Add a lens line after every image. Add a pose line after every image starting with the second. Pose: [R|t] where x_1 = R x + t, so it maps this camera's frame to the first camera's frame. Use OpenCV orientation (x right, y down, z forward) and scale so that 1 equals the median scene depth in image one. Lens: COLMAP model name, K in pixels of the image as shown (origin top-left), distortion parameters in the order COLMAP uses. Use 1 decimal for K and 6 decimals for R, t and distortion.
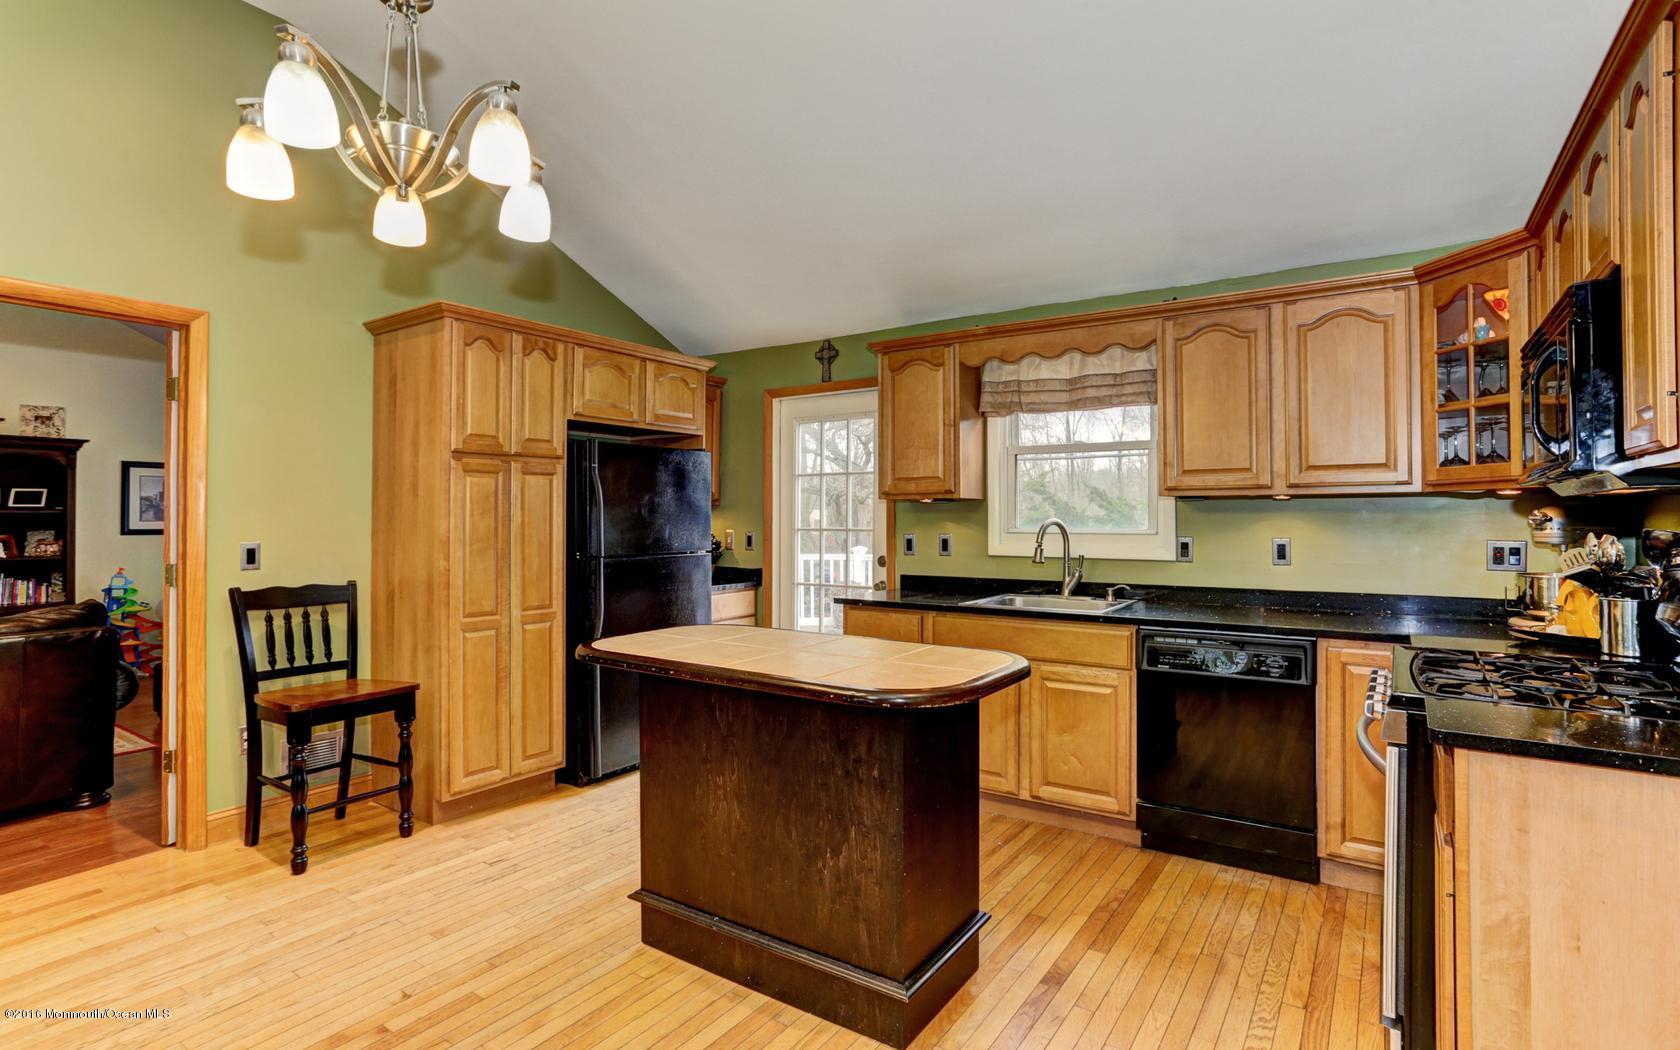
lens RADIAL K [[820.3, 0, 834.1], [0, 820.3, 513.6], [0, 0, 1]] dist [-0.043620, 0.027581]
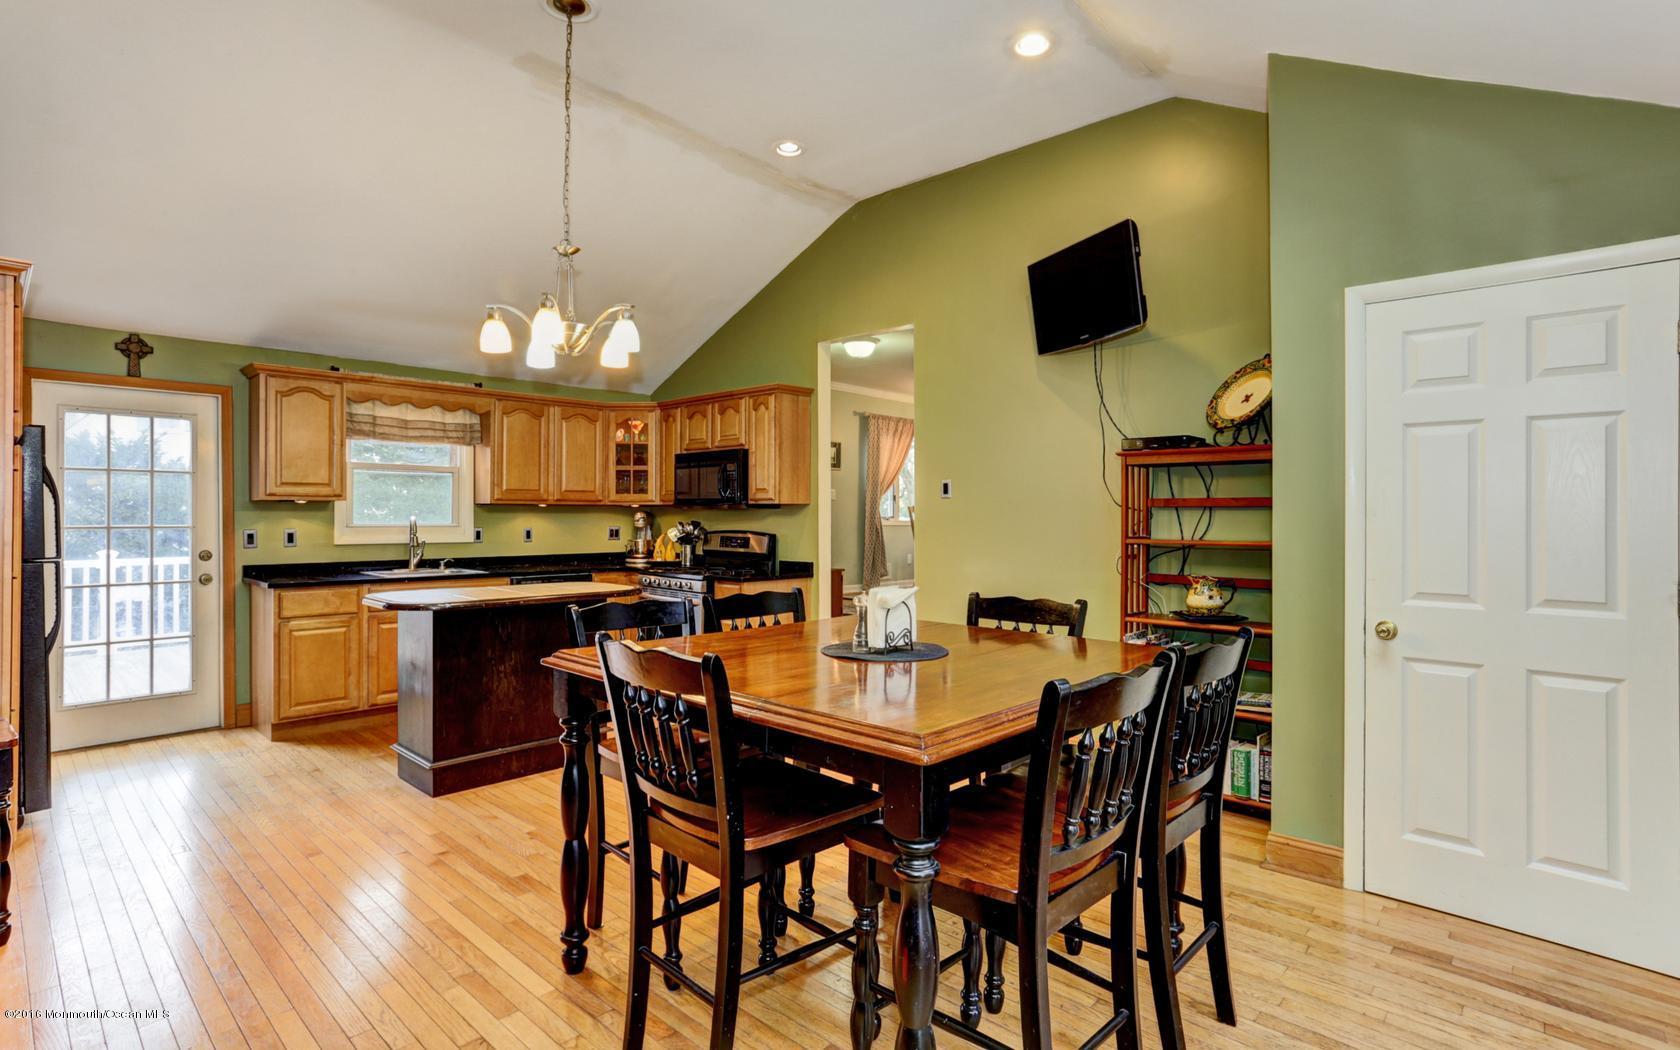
lens RADIAL K [[819.0, 0, 817.1], [0, 819.0, 524.3], [0, 0, 1]] dist [-0.043252, 0.037572]
pose [[0.177542, -0.006385, 0.984093, -1.088930], [-0.006963, 0.999946, 0.007744, 0.004226], [-0.984089, -0.008227, 0.177488, 0.027023]]
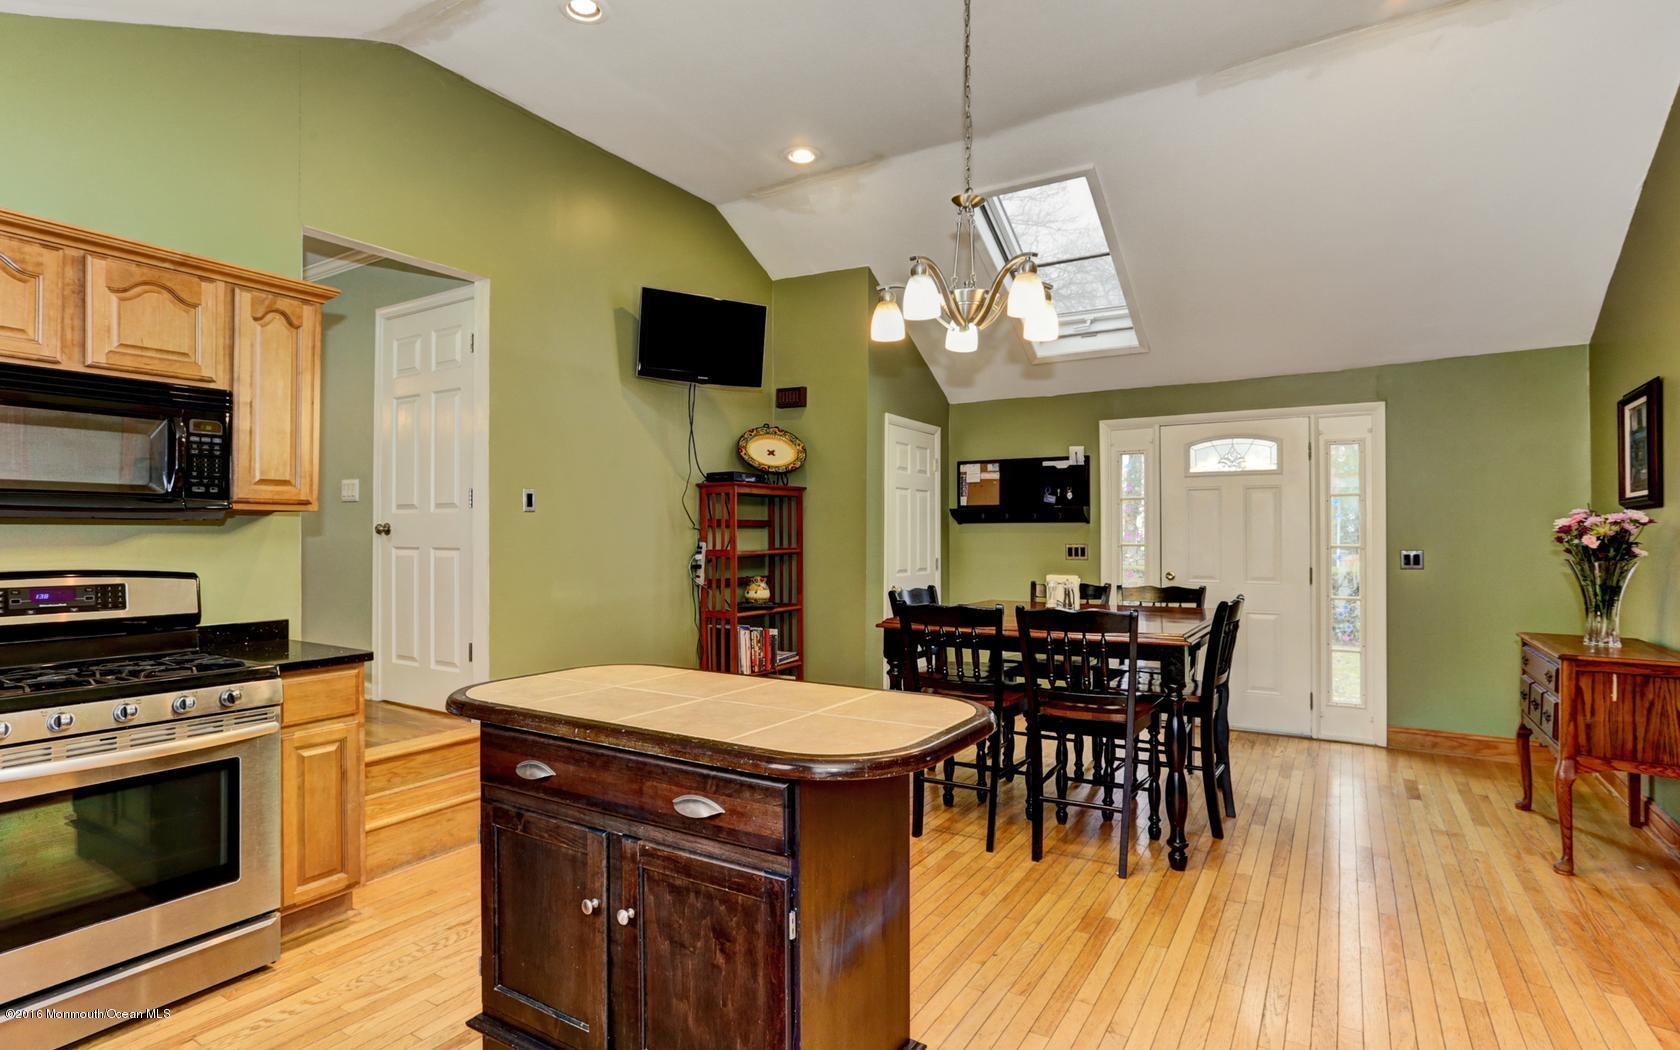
lens RADIAL K [[848.4, 0, 873.7], [0, 848.4, 511.8], [0, 0, 1]] dist [-0.049772, 0.033945]
pose [[-0.998542, 0.001719, -0.053951, -0.120525], [0.003217, 0.999612, -0.027683, 0.002998], [0.053882, -0.027816, -0.998160, 1.213077]]
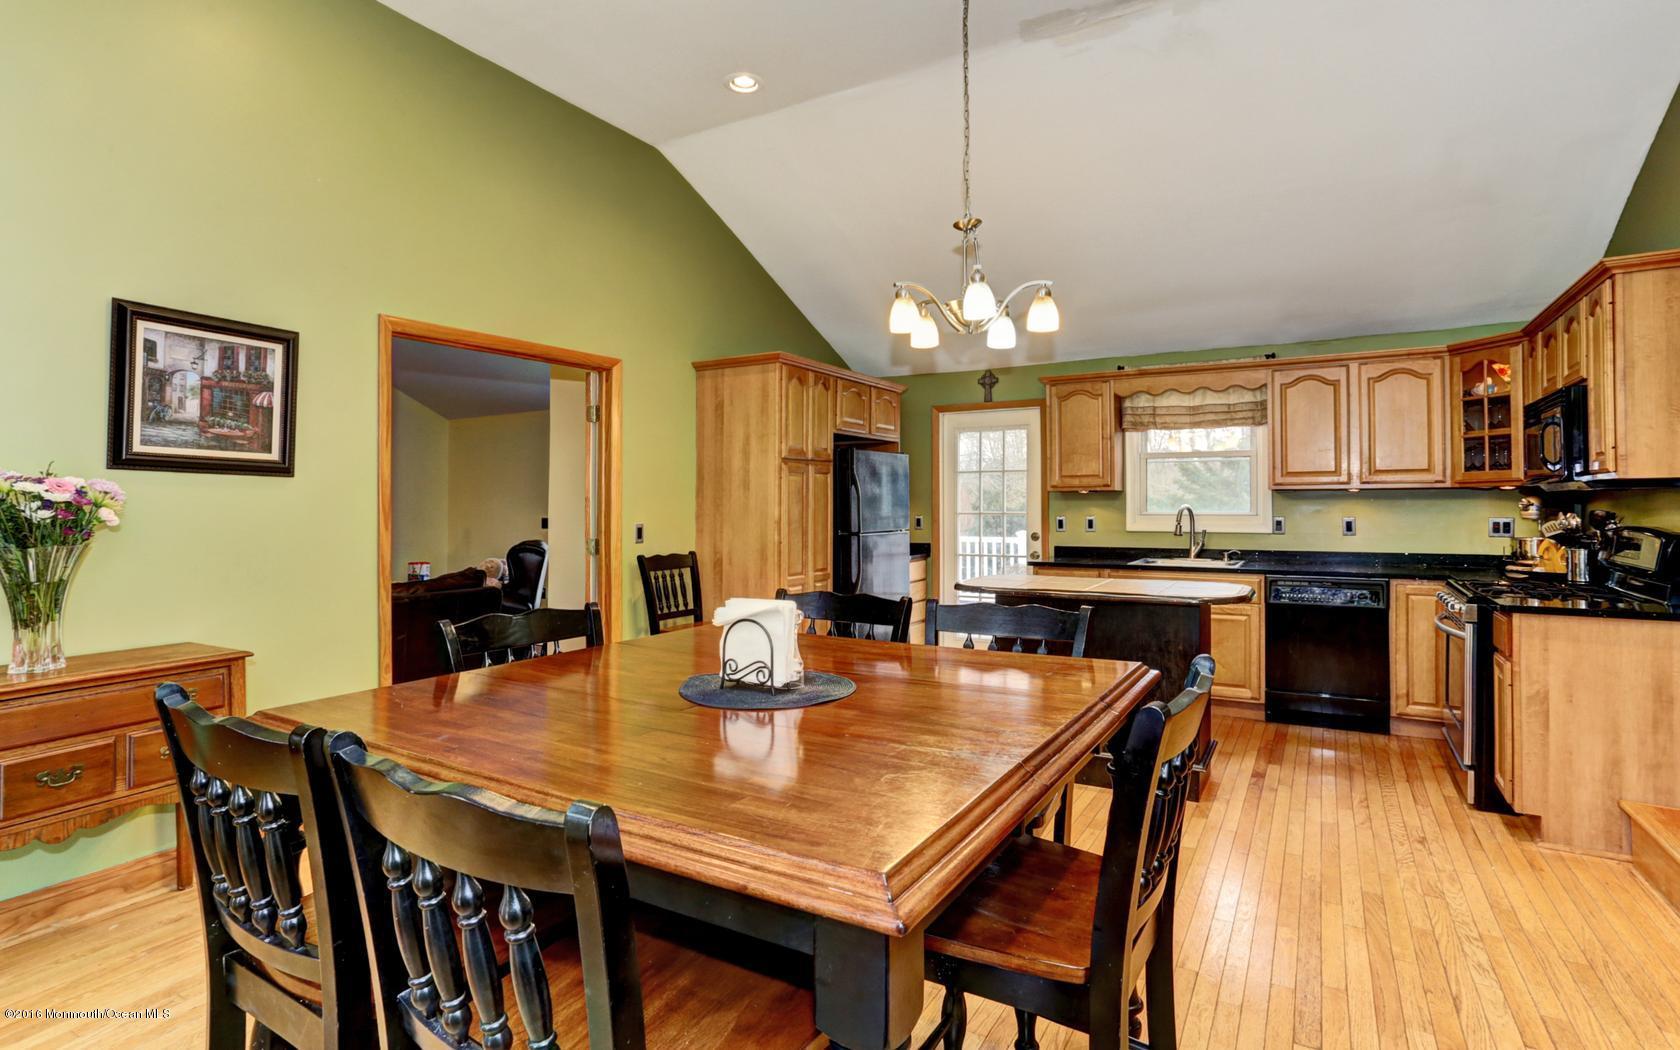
lens RADIAL K [[835.7, 0, 809.0], [0, 835.7, 503.1], [0, 0, 1]] dist [-0.036535, 0.028682]
pose [[0.998624, -0.002504, 0.052391, -0.490698], [0.002283, 0.999988, 0.004281, -0.004577], [-0.052401, -0.004156, 0.998617, -0.440146]]
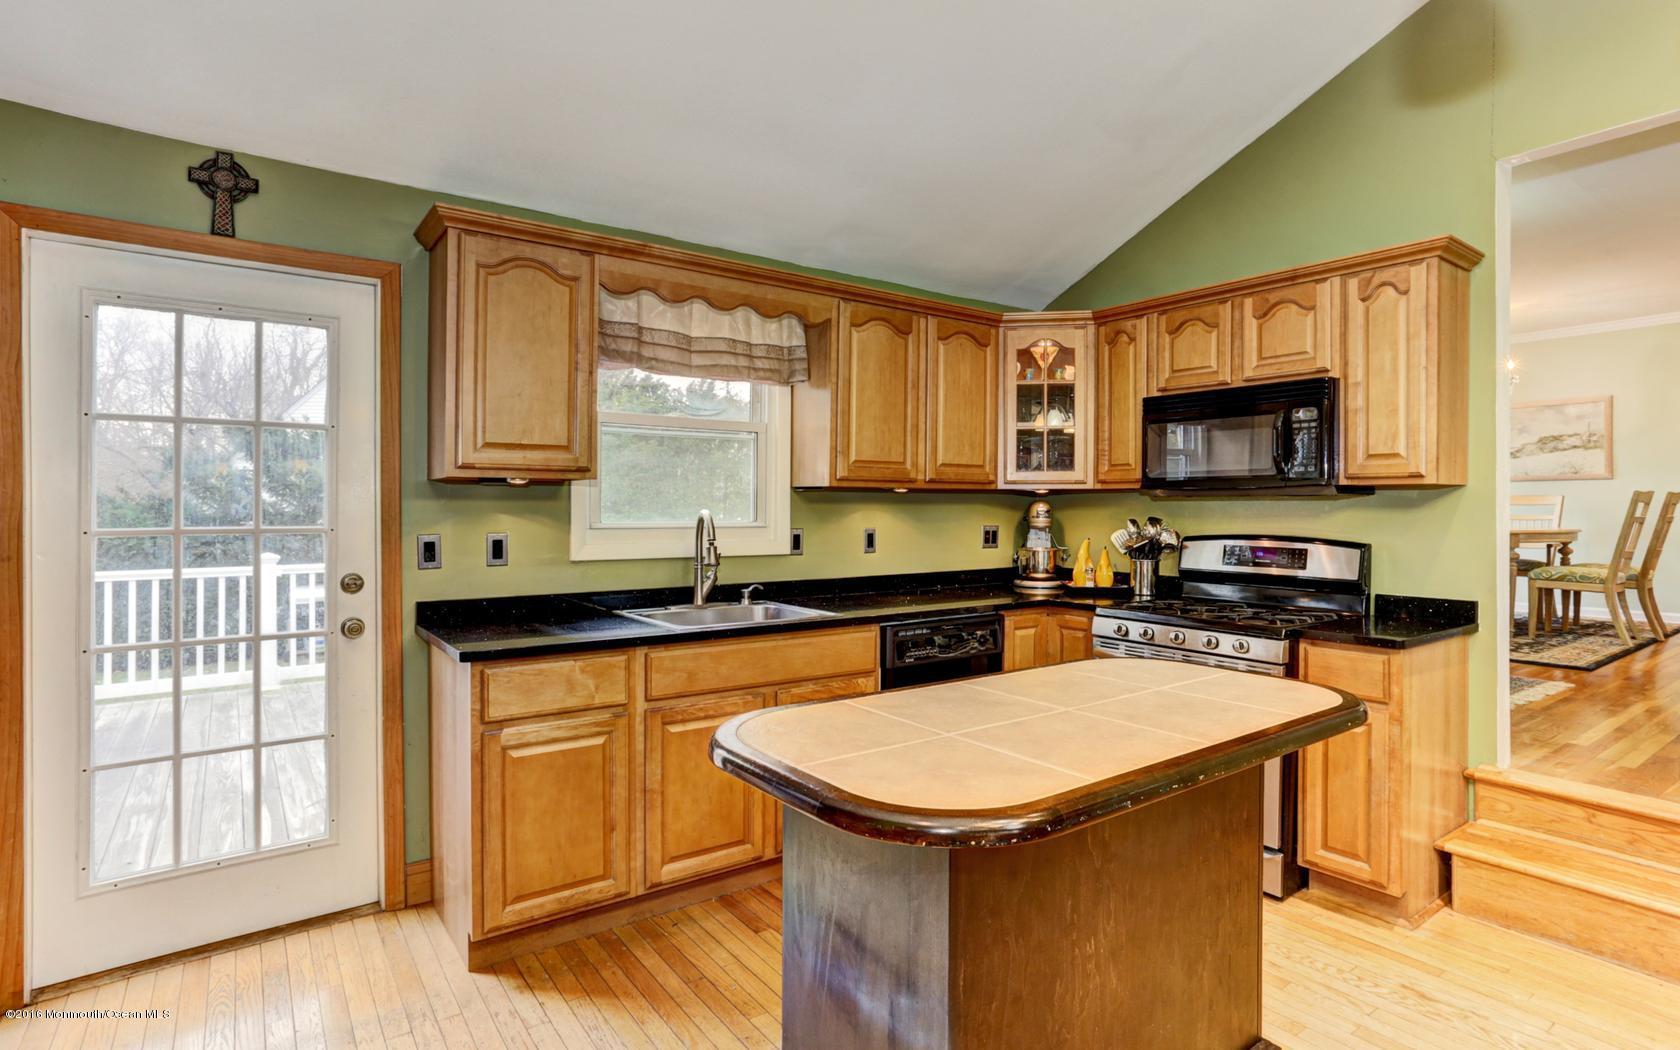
lens RADIAL K [[848.4, 0, 873.7], [0, 848.4, 511.8], [0, 0, 1]] dist [-0.049772, 0.033945]
pose [[0.308392, -0.002240, 0.951257, -0.493423], [-0.007850, 0.999957, 0.004900, 0.003301], [-0.951227, -0.008979, 0.308361, 0.614151]]
